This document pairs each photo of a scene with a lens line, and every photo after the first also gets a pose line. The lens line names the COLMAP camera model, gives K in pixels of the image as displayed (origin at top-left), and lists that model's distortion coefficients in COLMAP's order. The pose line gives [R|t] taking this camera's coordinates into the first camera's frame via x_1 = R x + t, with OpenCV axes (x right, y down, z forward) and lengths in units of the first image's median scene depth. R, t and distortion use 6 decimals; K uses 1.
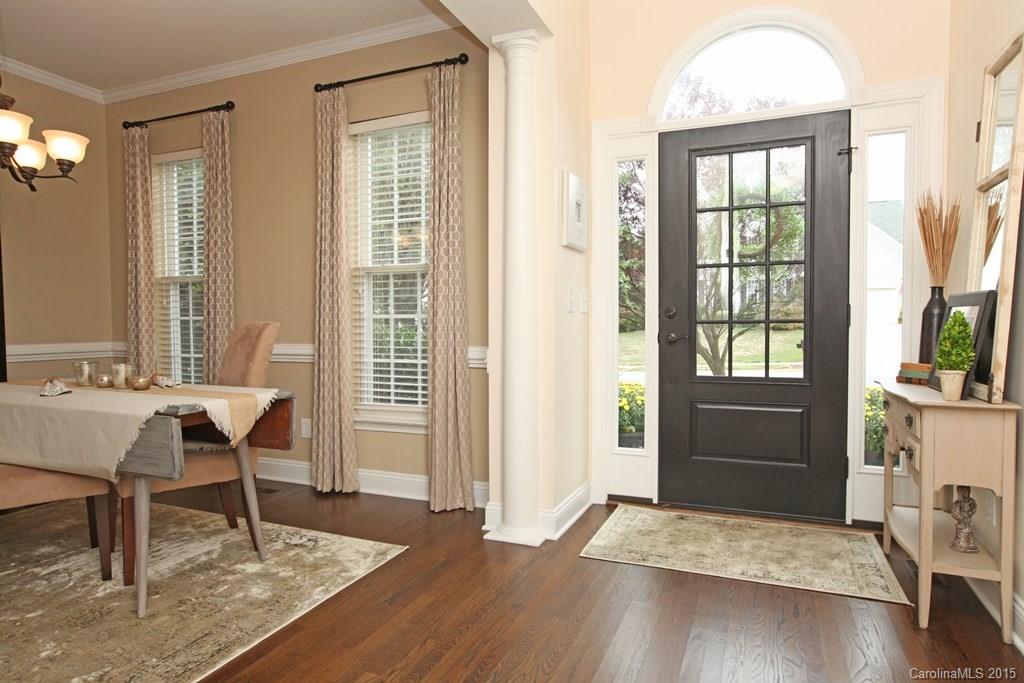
lens RADIAL K [[606.3, 0, 513.4], [0, 606.3, 348.1], [0, 0, 1]] dist [-0.052505, 0.047993]
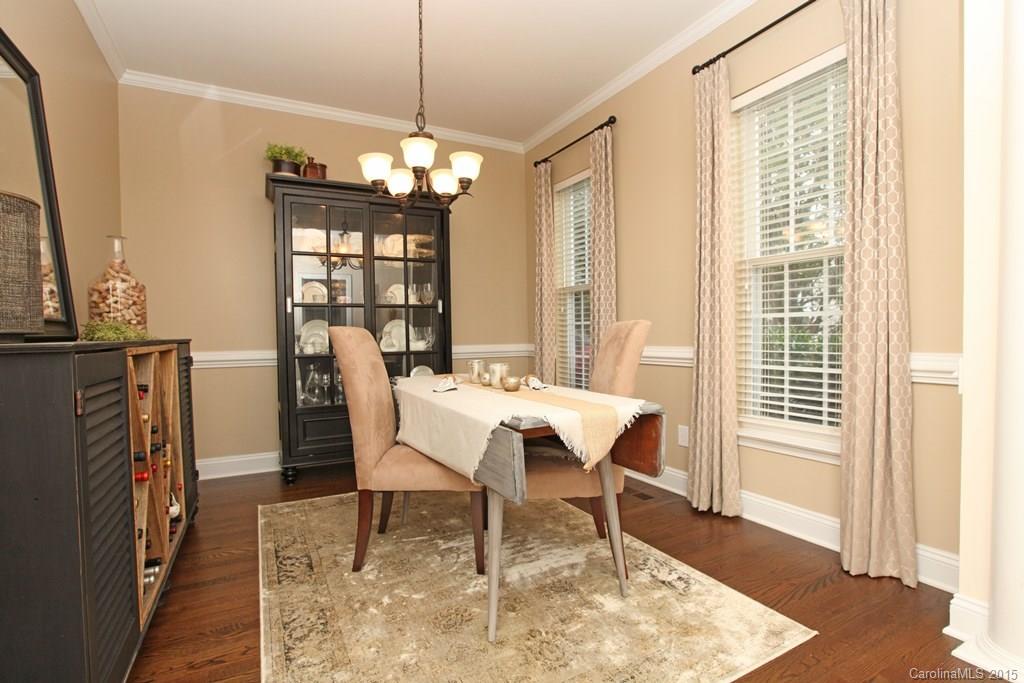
lens RADIAL K [[484.3, 0, 512.0], [0, 484.3, 341.5], [0, 0, 1]] dist [-0.061967, 0.032337]
pose [[0.773592, 0.003437, -0.633675, -0.087007], [-0.016943, 0.999740, -0.015261, 0.000753], [0.633458, 0.022542, 0.773449, 0.283536]]
